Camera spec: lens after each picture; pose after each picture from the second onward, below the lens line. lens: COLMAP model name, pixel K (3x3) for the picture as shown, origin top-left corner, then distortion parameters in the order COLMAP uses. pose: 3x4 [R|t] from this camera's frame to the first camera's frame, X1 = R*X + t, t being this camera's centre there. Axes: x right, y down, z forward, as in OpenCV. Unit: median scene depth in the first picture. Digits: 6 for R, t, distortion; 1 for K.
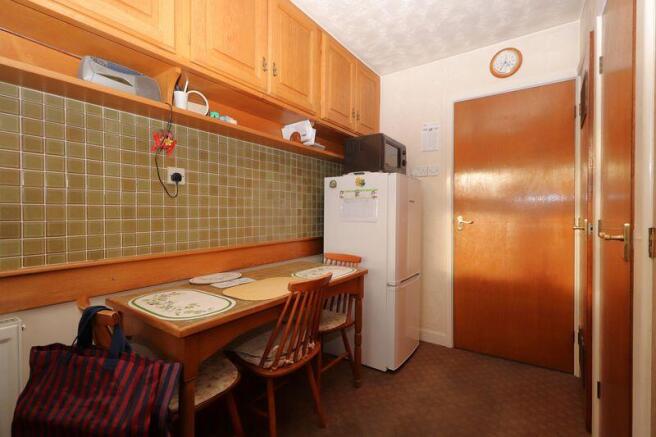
lens RADIAL K [[304.2, 0, 322.7], [0, 304.2, 215.4], [0, 0, 1]] dist [-0.003138, -0.000020]
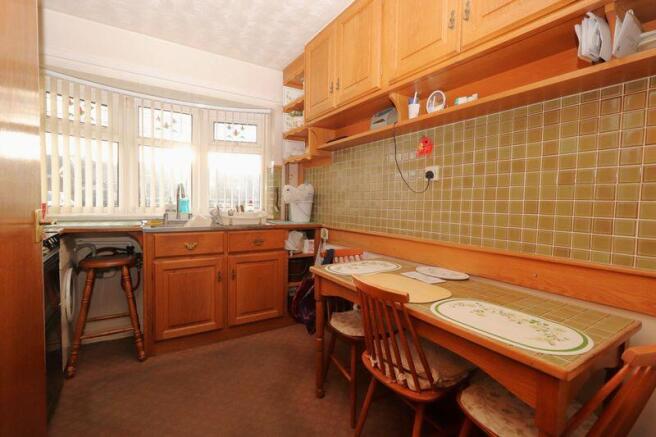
lens RADIAL K [[304.2, 0, 321.7], [0, 304.2, 215.7], [0, 0, 1]] dist [-0.003138, -0.000020]
pose [[-0.392608, 0.038051, -0.918918, 0.654347], [-0.022483, 0.998448, 0.050950, -0.018664], [0.919431, 0.040664, -0.391143, 0.959613]]
